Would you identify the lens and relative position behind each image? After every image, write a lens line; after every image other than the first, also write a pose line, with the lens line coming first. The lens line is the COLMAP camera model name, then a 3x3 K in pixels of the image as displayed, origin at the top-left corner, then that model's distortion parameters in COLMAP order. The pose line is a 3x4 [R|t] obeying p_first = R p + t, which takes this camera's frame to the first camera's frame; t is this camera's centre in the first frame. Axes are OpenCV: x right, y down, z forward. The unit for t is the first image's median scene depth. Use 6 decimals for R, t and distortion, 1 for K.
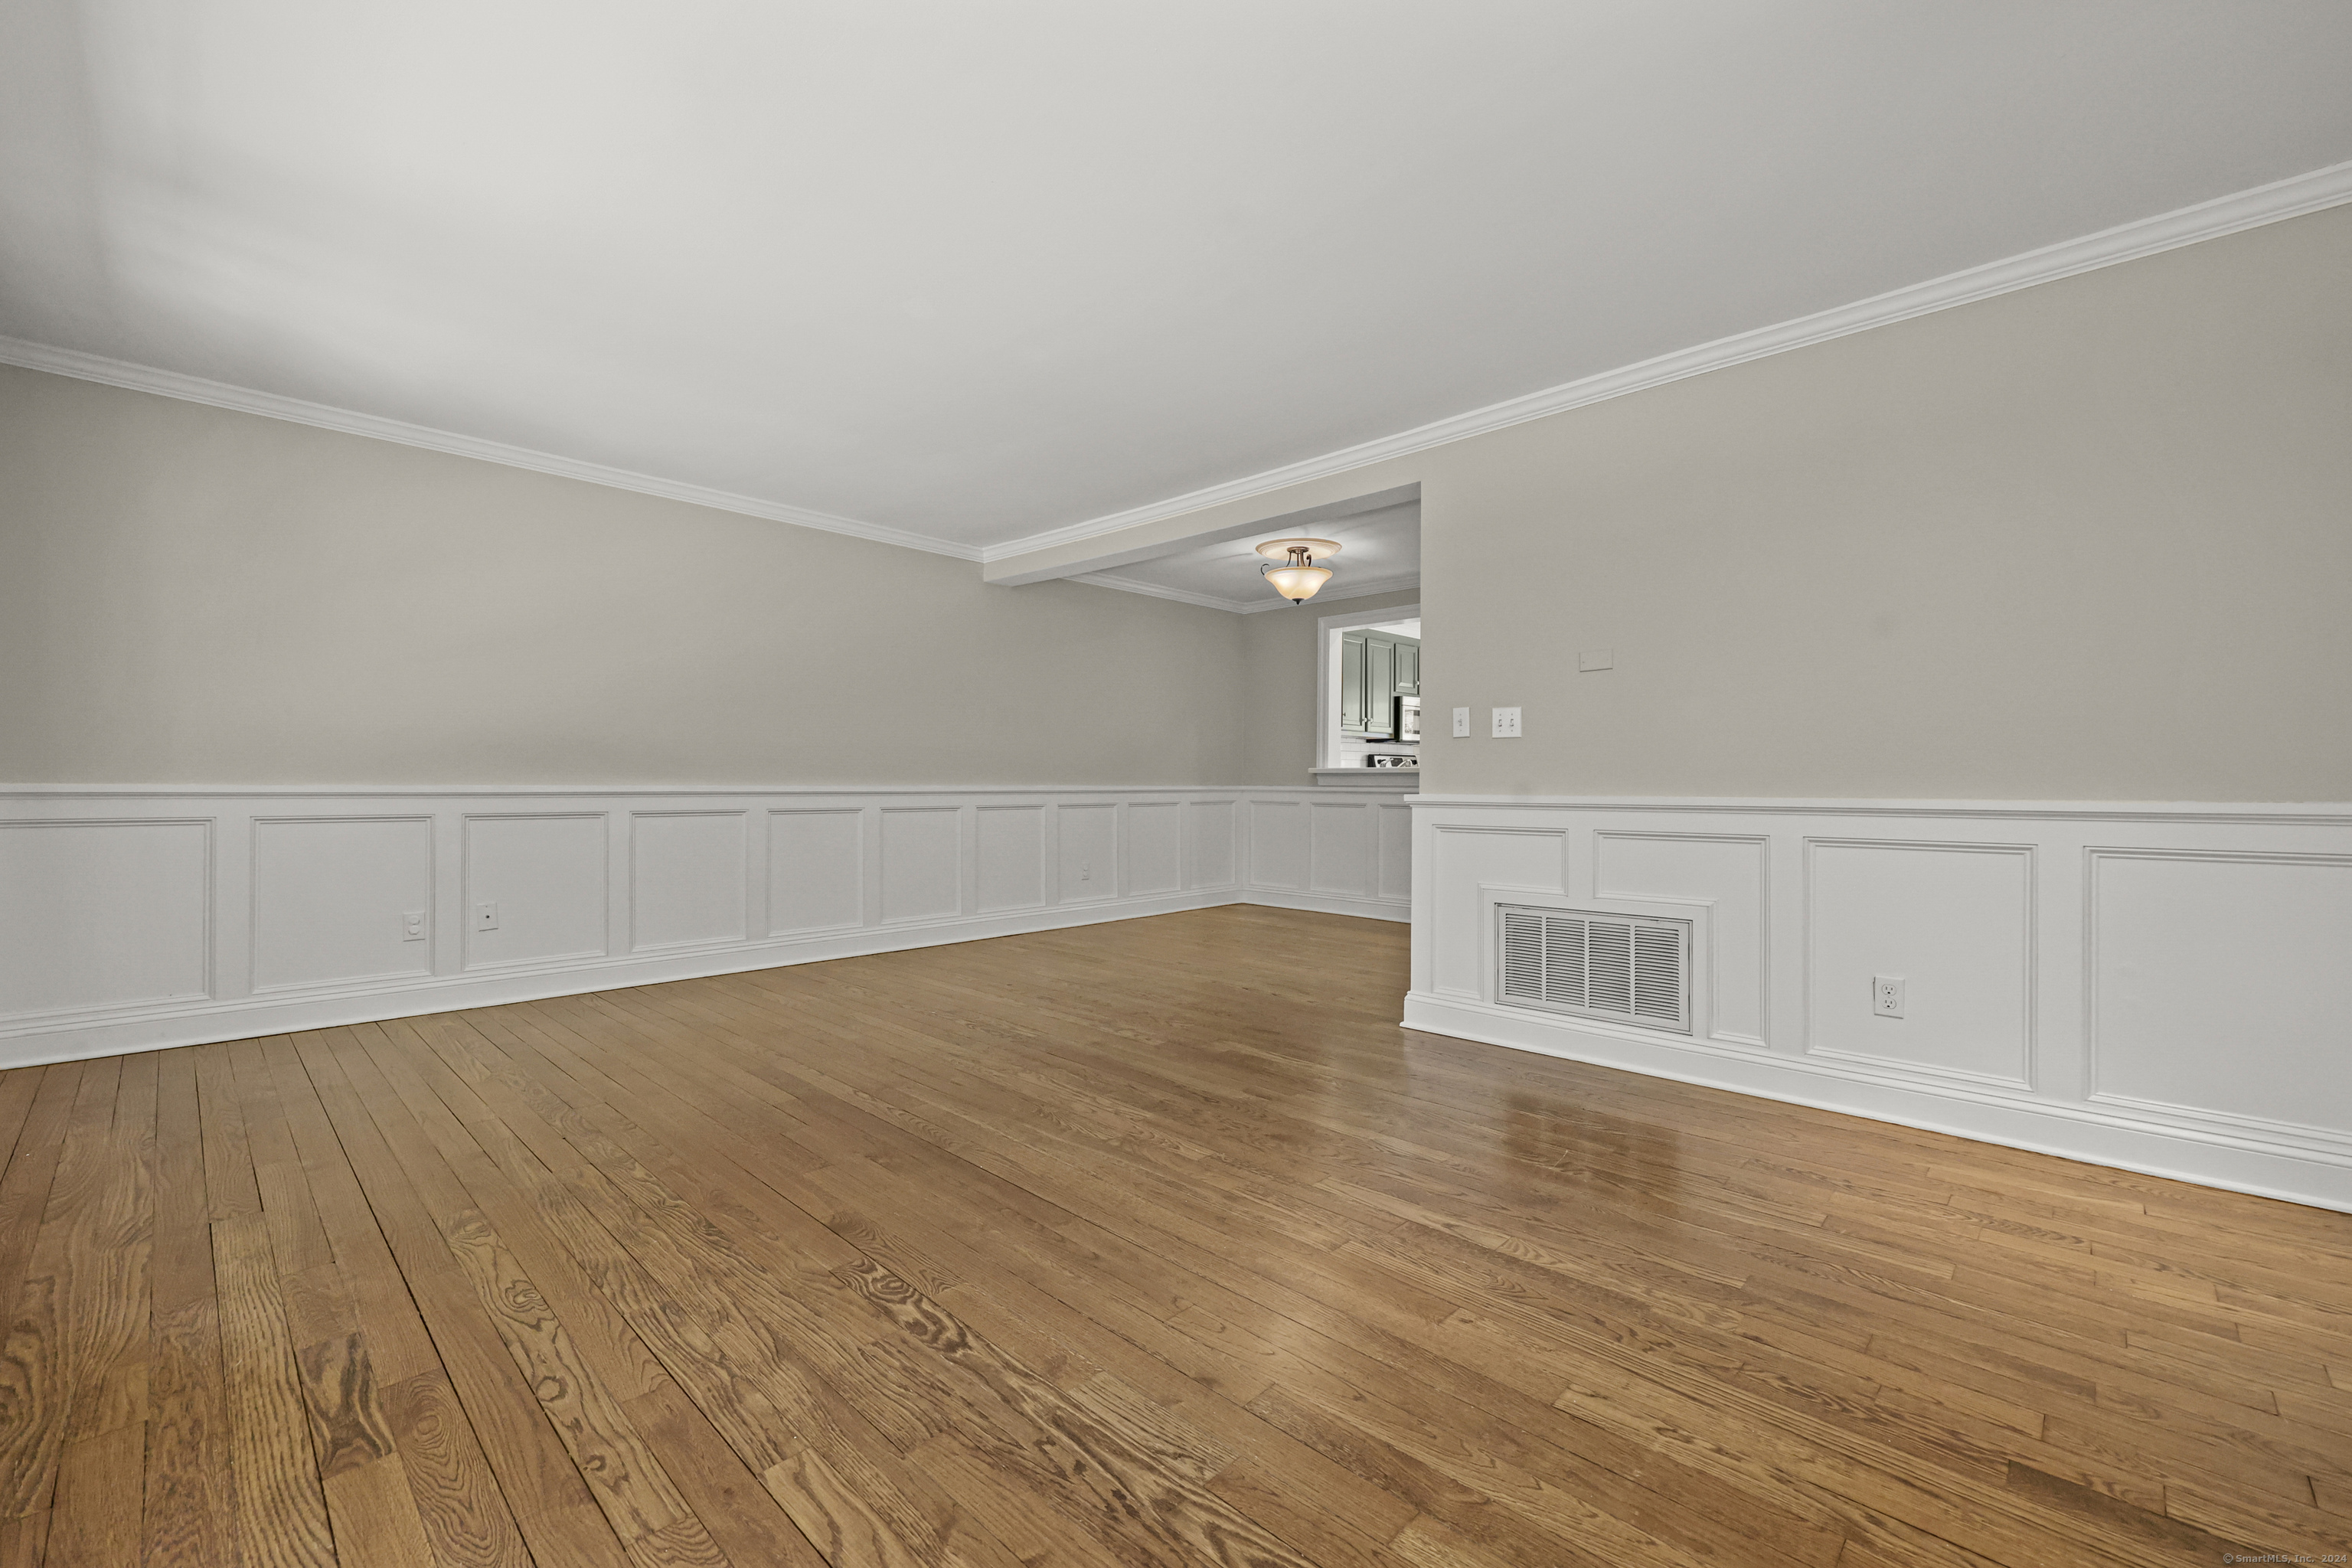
lens RADIAL K [[965.2, 0, 1180.8], [0, 965.2, 783.2], [0, 0, 1]] dist [0.000248, -0.001006]
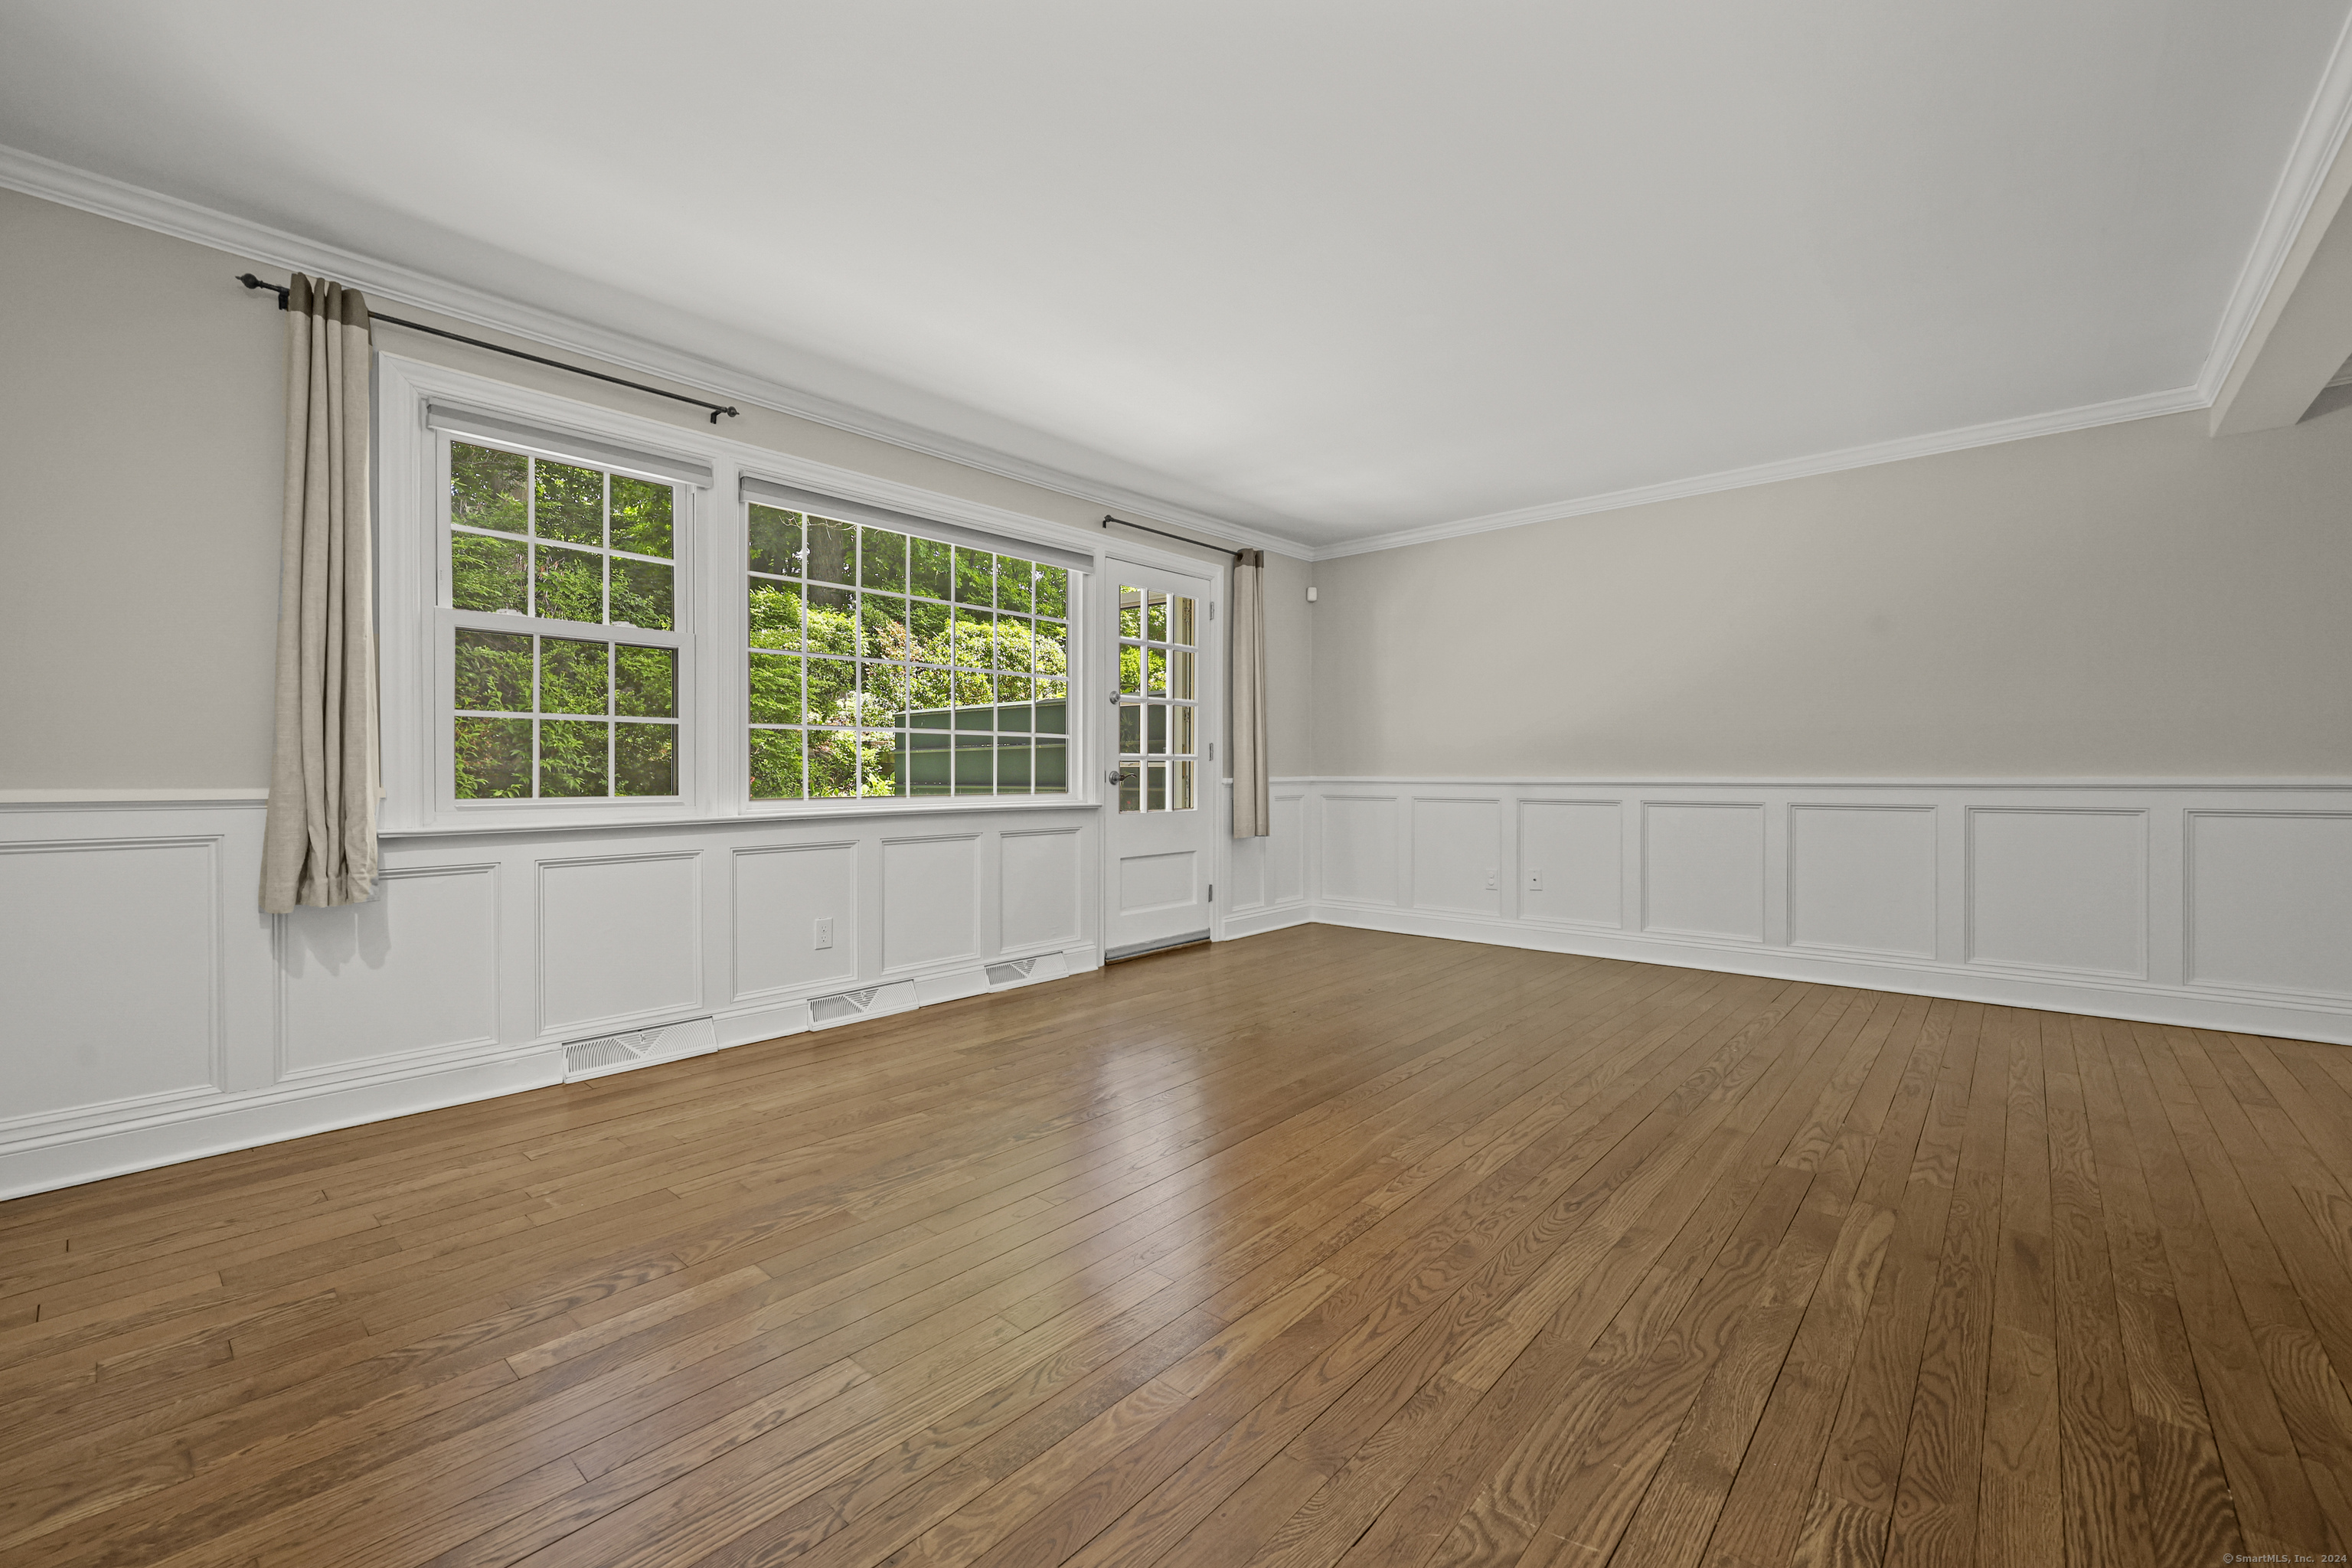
lens RADIAL K [[965.2, 0, 1189.6], [0, 965.2, 784.3], [0, 0, 1]] dist [0.000248, -0.001006]
pose [[0.046221, 0.006243, -0.998912, 0.695489], [0.002875, 0.999976, 0.006382, 0.003490], [0.998927, -0.003166, 0.046201, 0.632561]]
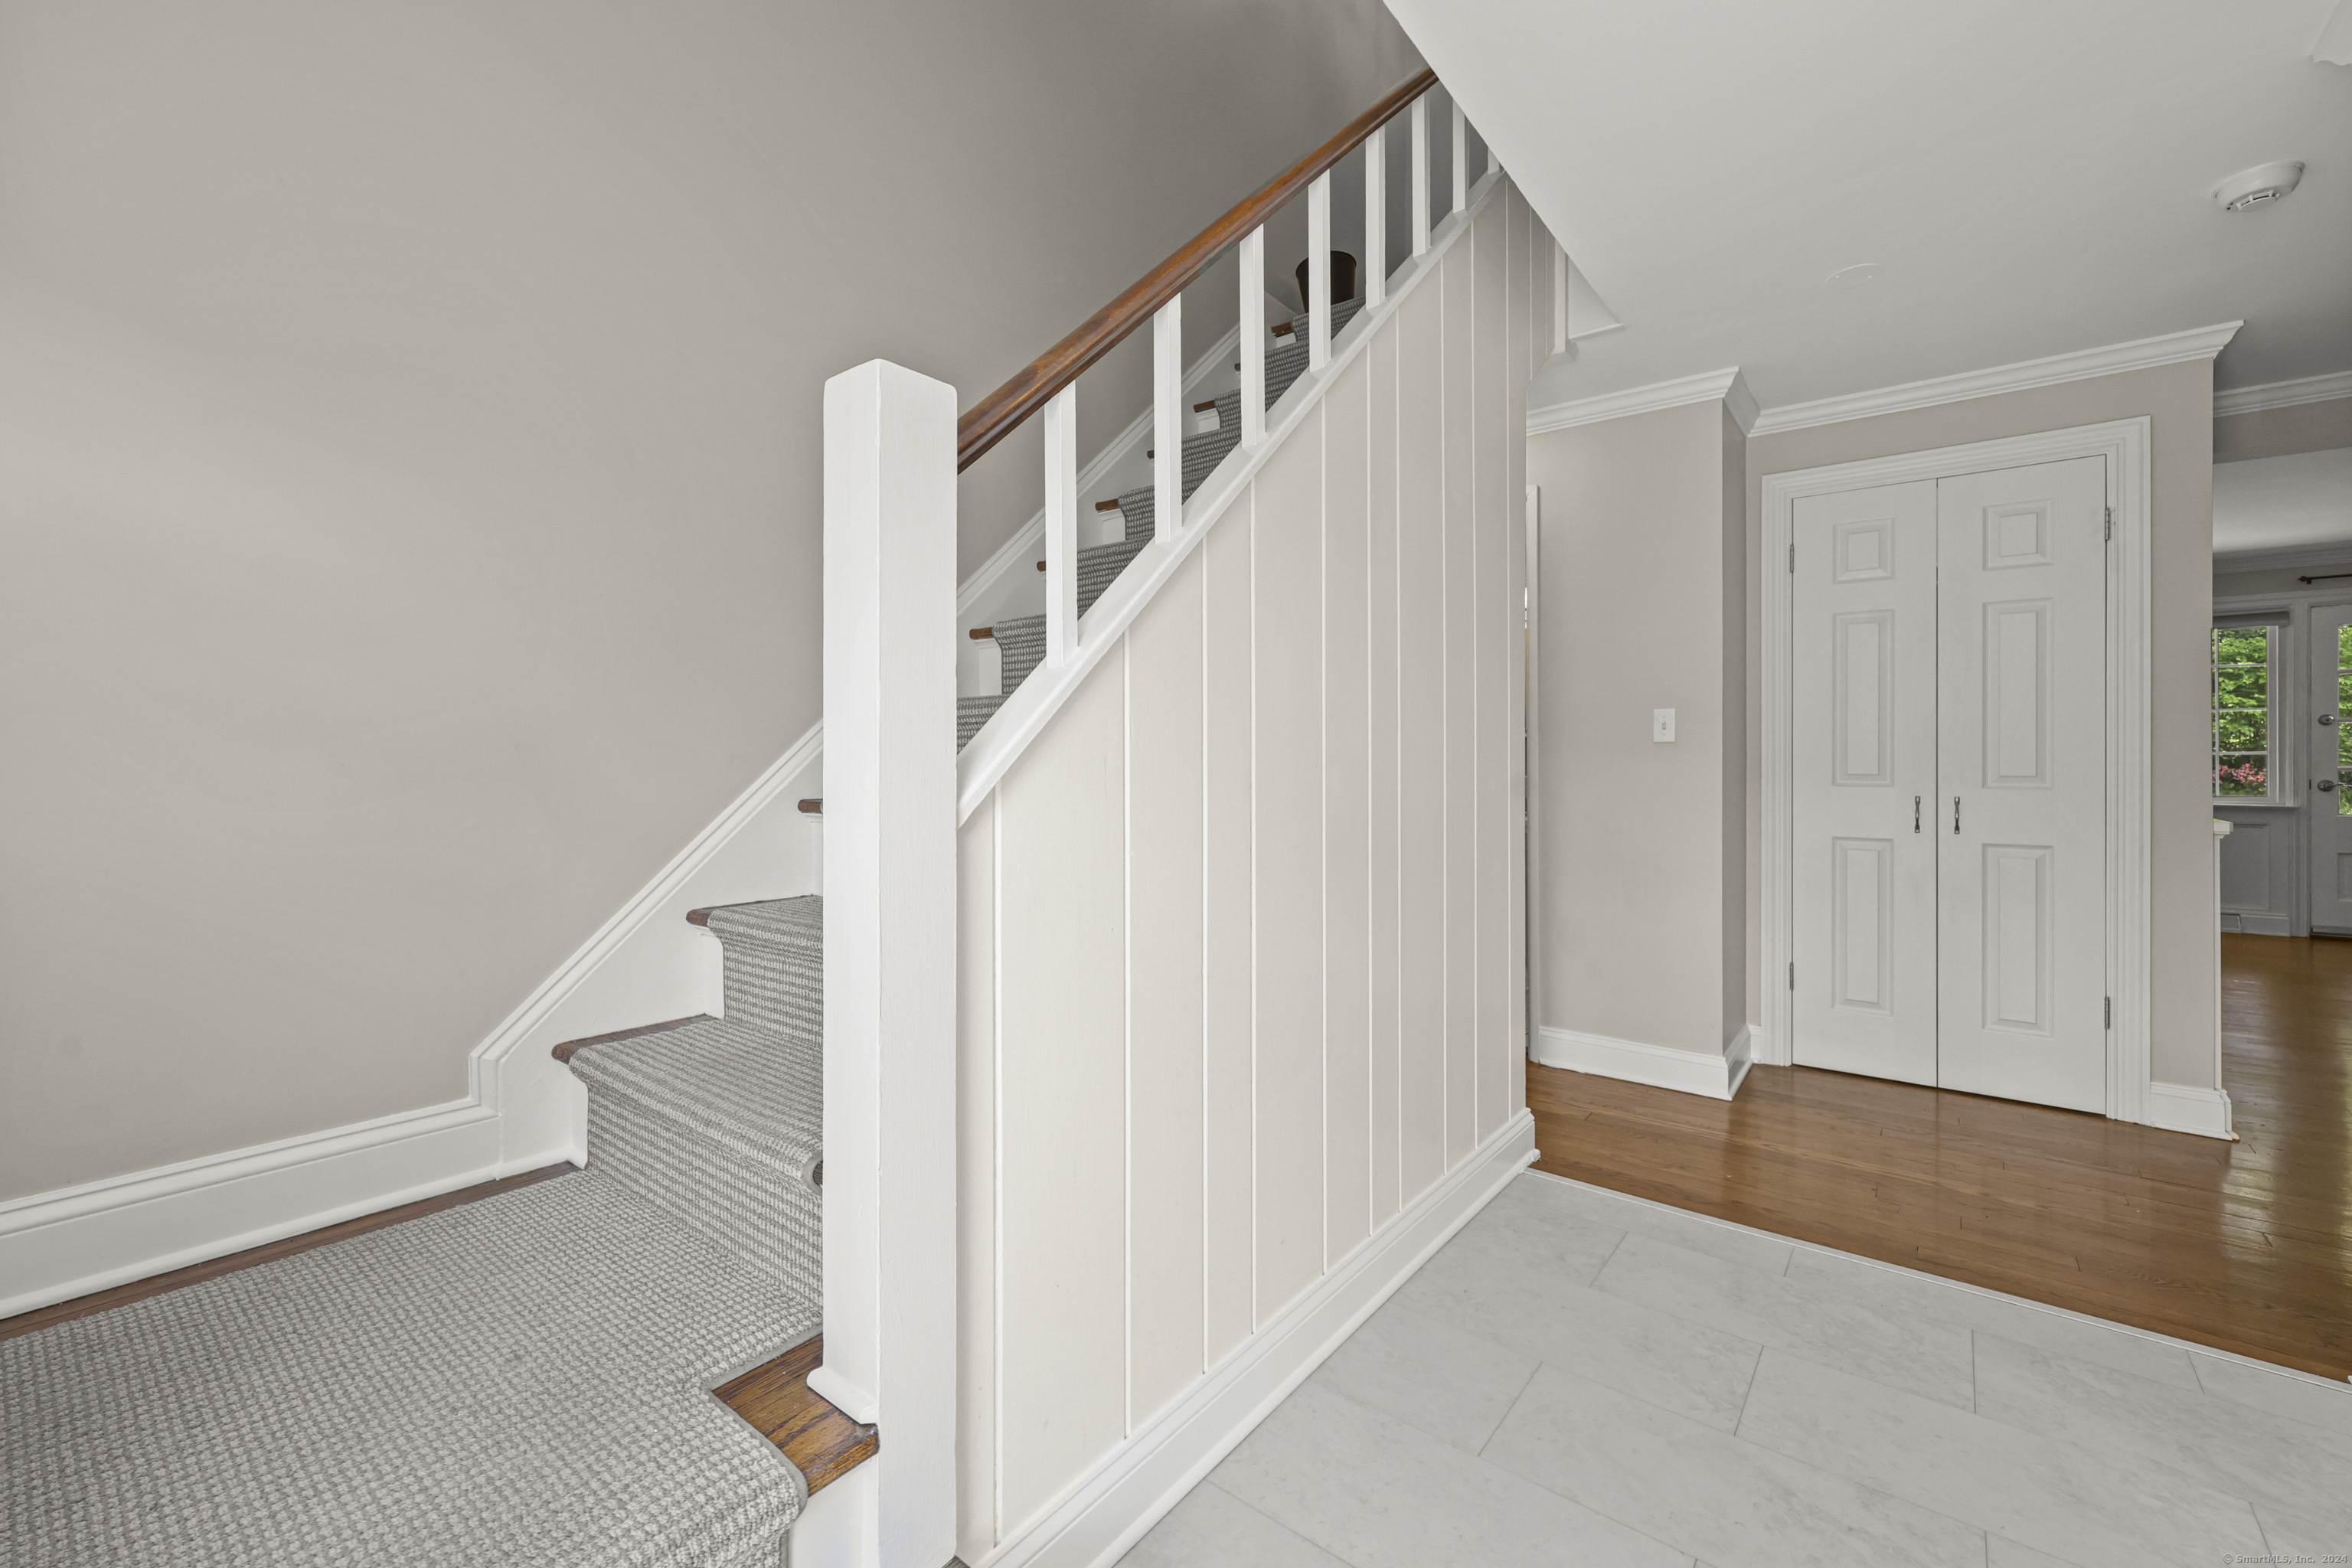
lens RADIAL K [[965.2, 0, 1178.1], [0, 965.2, 760.7], [0, 0, 1]] dist [0.000248, -0.001006]
pose [[-0.994732, -0.003019, -0.102466, 1.570647], [-0.002699, 0.999991, -0.003257, -0.034192], [0.102475, -0.002964, -0.994731, 2.227856]]
